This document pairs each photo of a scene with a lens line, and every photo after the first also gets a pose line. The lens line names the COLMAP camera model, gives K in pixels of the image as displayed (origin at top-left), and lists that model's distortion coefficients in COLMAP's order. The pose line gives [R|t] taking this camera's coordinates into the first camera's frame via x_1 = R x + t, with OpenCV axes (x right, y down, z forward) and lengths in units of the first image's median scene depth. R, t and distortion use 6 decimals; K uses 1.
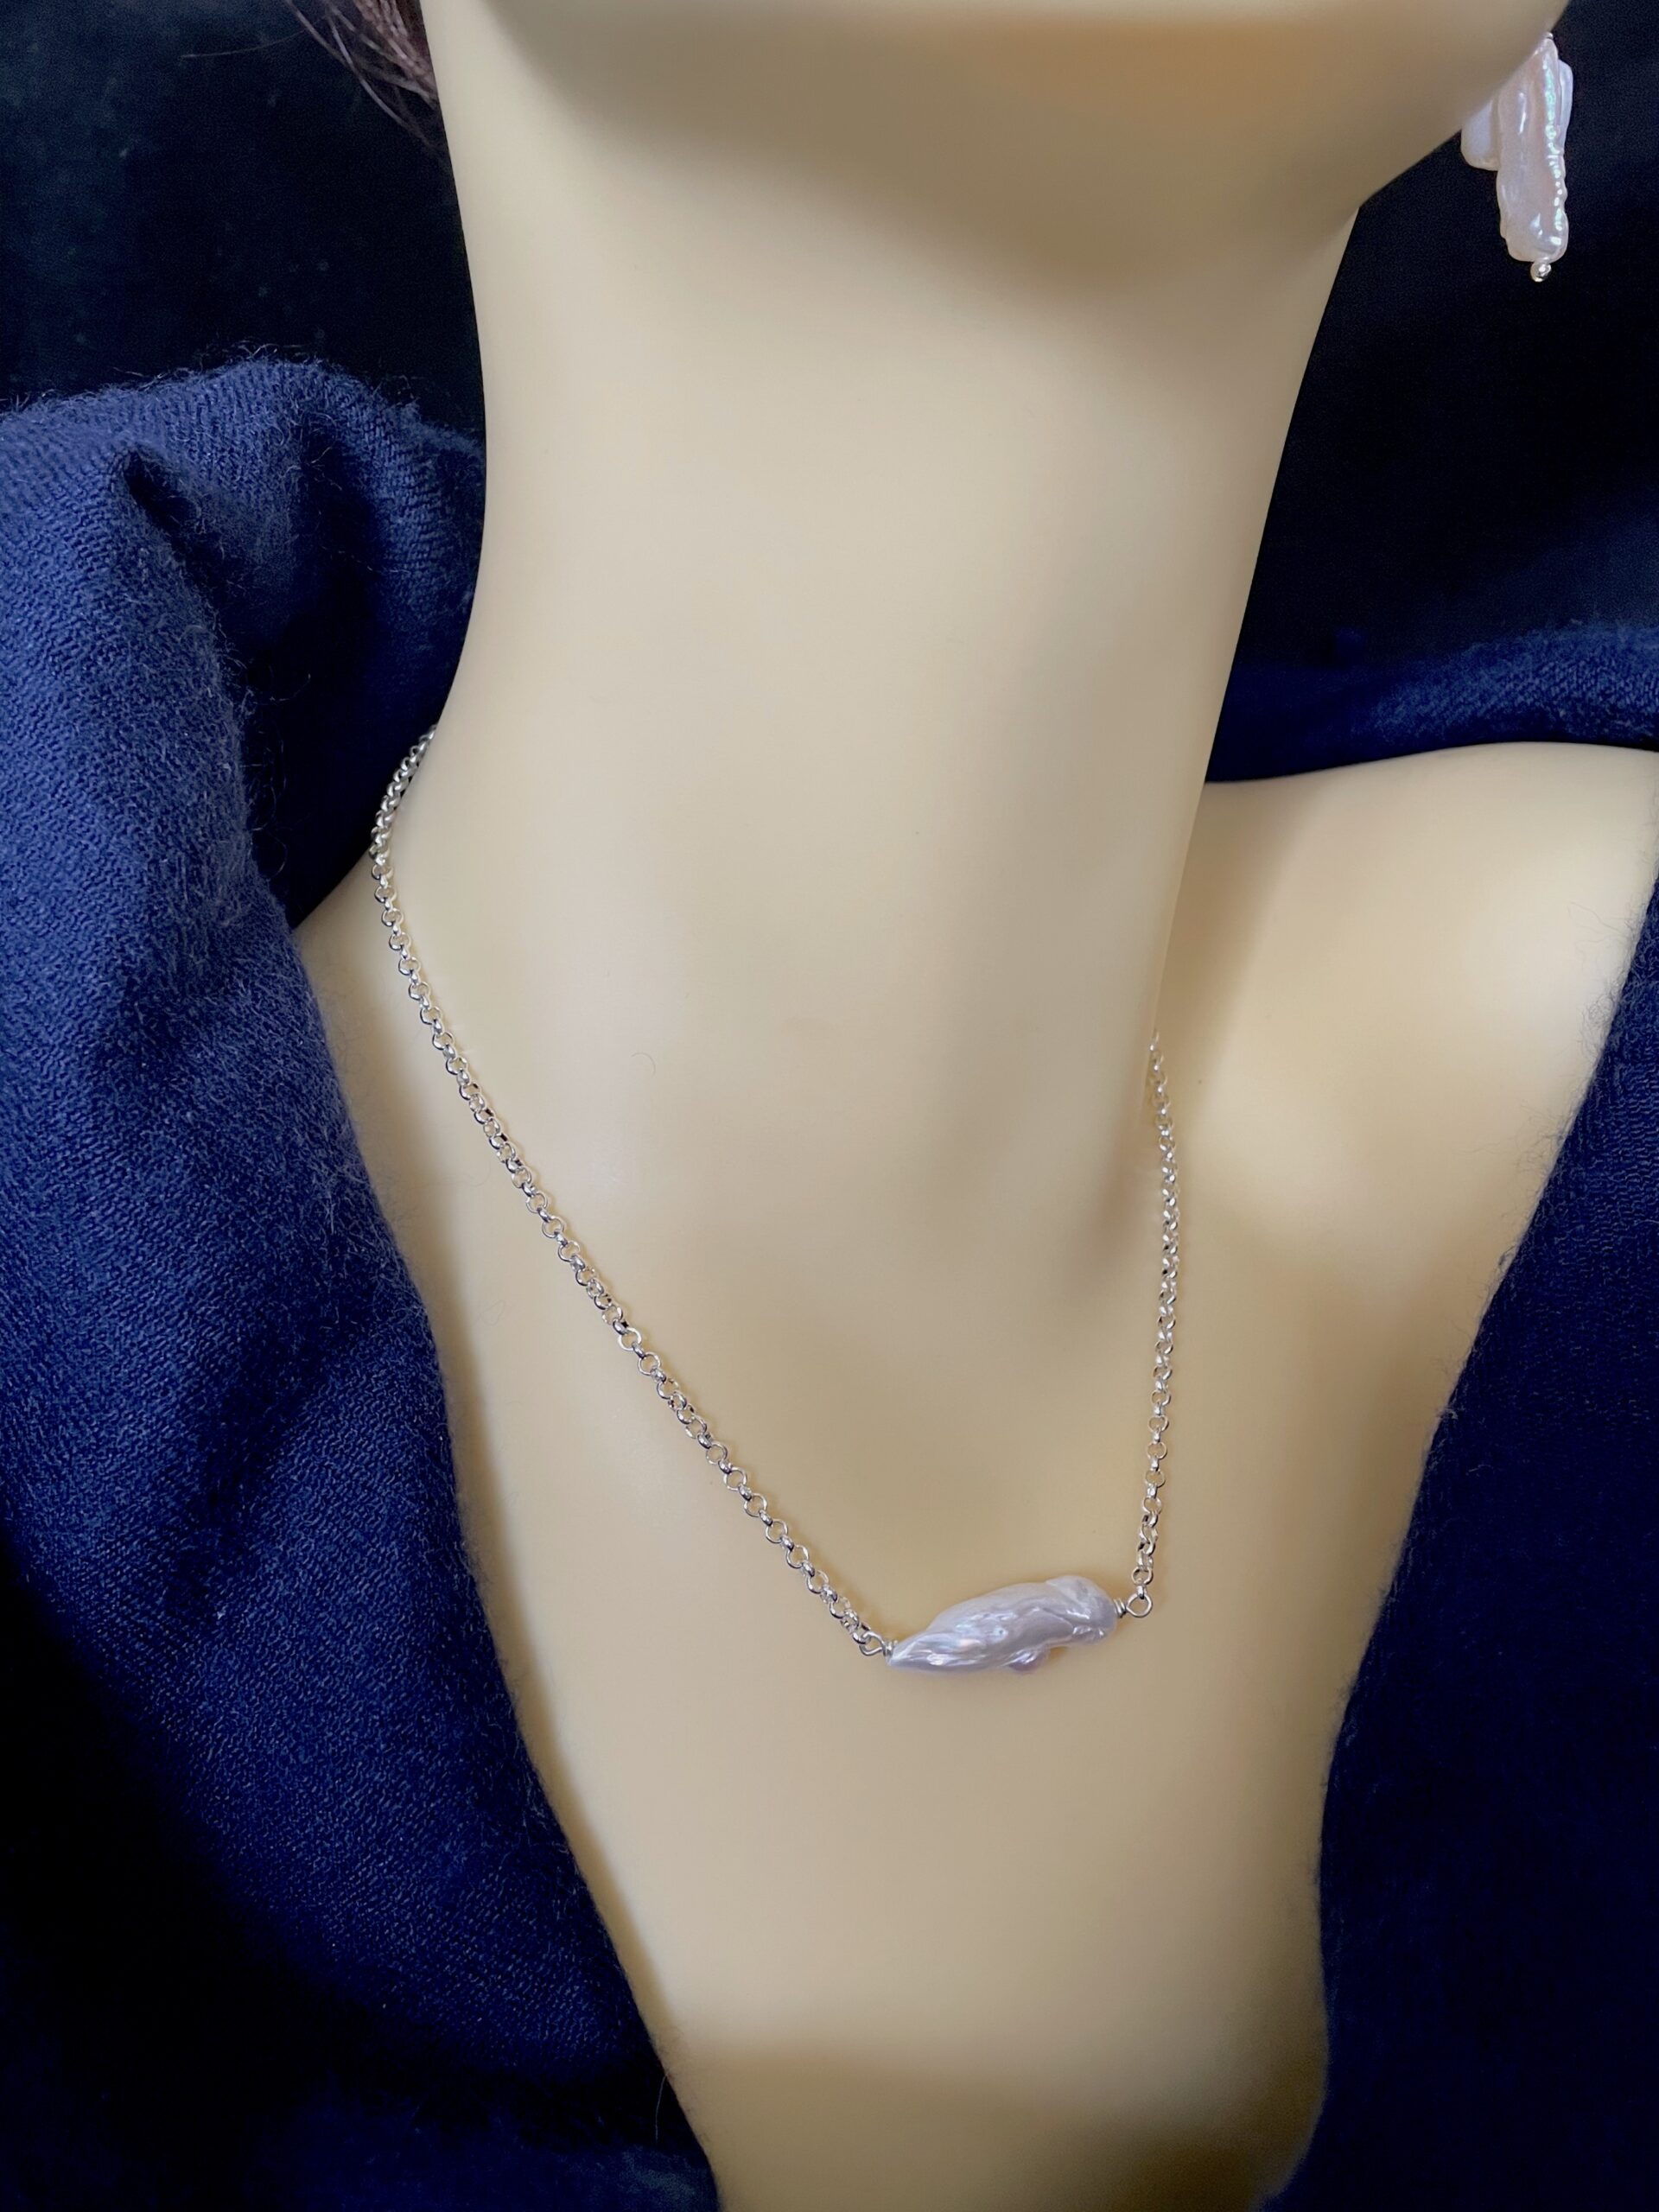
lens RADIAL K [[1935.4, 0, 829.5], [0, 1935.4, 1106.0], [0, 0, 1]] dist [-0.005671, -0.007369]
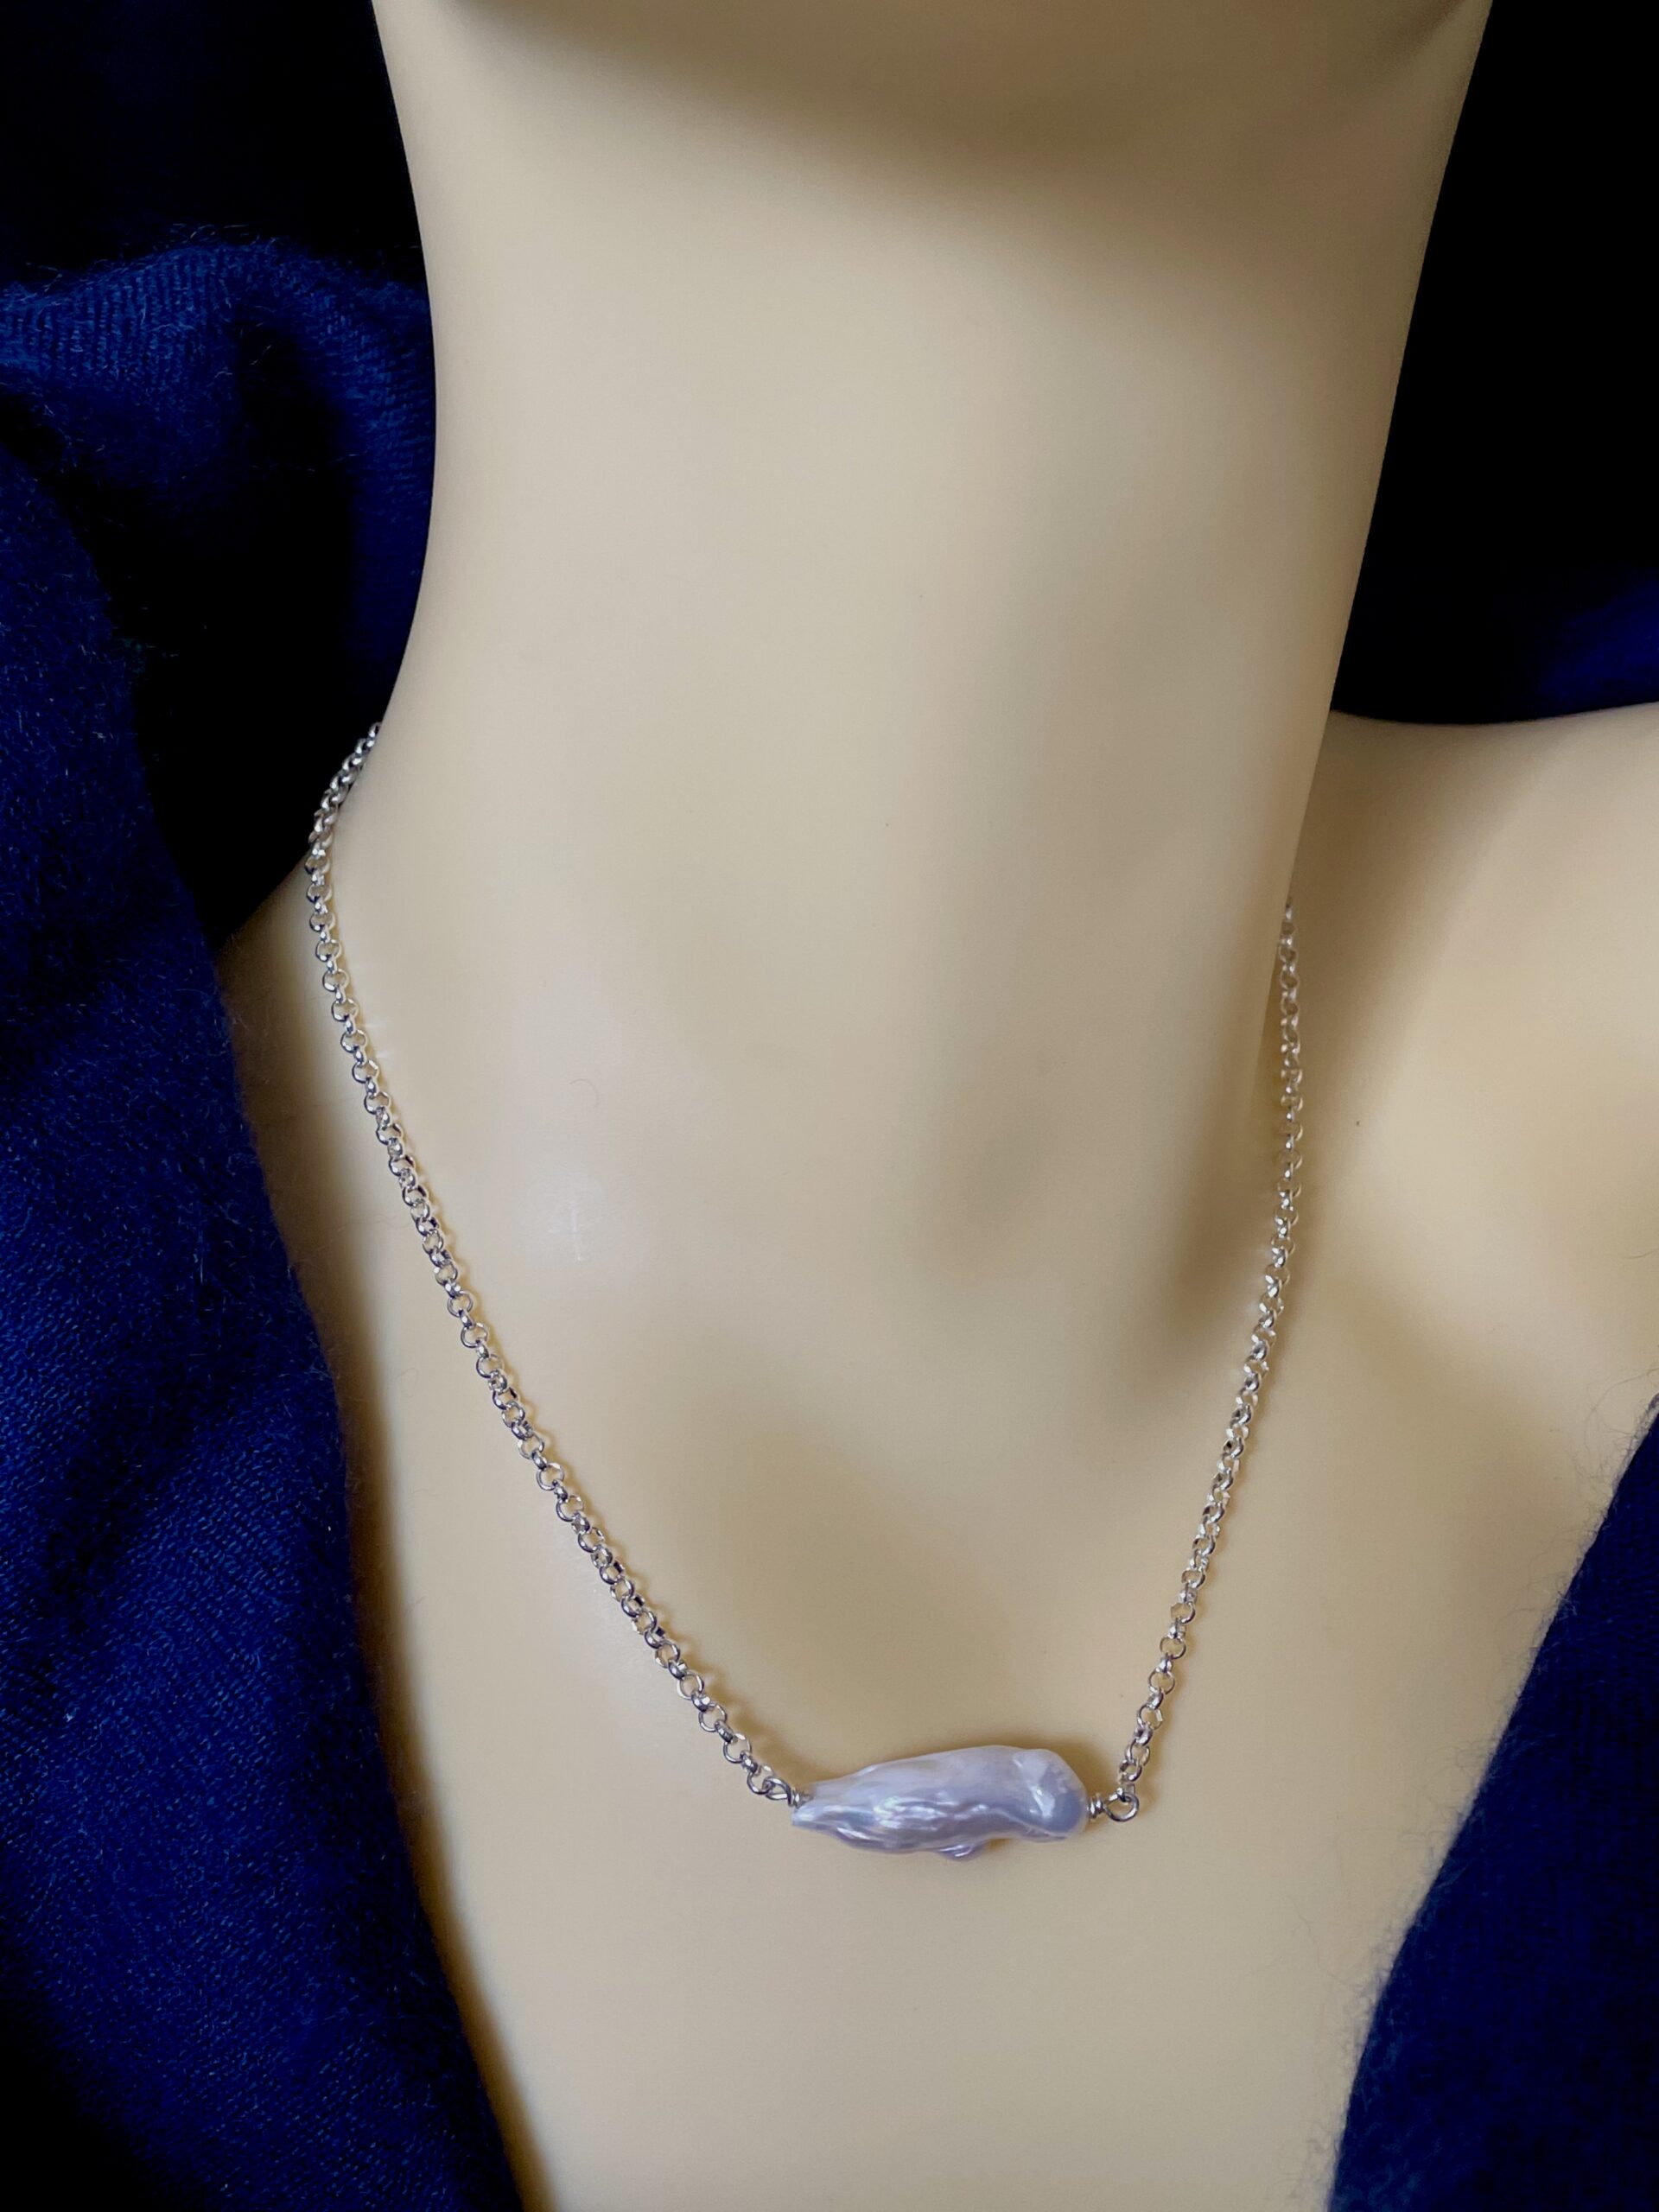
lens RADIAL K [[2492.4, 0, 829.5], [0, 2492.4, 1106.0], [0, 0, 1]] dist [-0.006376, -0.020466]
pose [[0.982924, 0.030384, -0.181486, 0.212974], [-0.027812, 0.999474, 0.016699, -0.038767], [0.181897, -0.011367, 0.983252, -0.030877]]
